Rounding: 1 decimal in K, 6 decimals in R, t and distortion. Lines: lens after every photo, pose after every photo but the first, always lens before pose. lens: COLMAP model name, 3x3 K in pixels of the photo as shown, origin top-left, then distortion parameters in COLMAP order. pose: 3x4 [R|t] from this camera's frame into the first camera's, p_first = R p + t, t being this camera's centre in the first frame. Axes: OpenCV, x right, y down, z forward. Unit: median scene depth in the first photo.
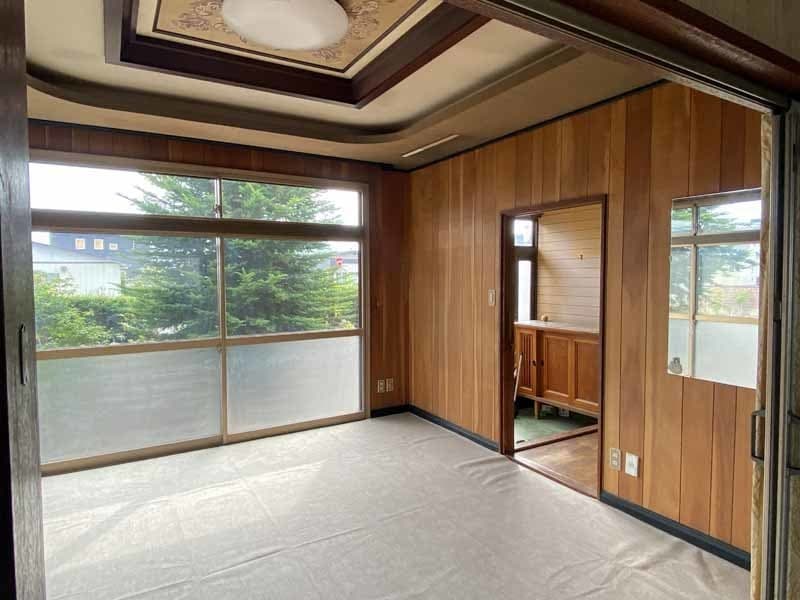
lens RADIAL K [[480.2, 0, 400.0], [0, 480.2, 300.0], [0, 0, 1]] dist [0.059764, -0.060339]
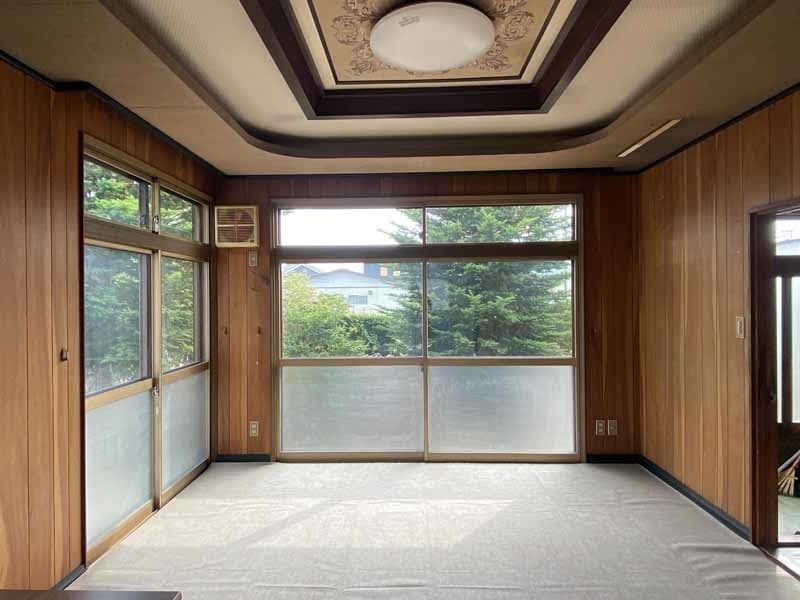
lens RADIAL K [[480.2, 0, 400.0], [0, 480.2, 300.0], [0, 0, 1]] dist [0.059764, -0.060339]
pose [[0.848943, 0.000039, -0.528484, 0.131234], [-0.023521, 0.999012, -0.037709, -0.005314], [0.527960, 0.044443, 0.848105, 0.083948]]
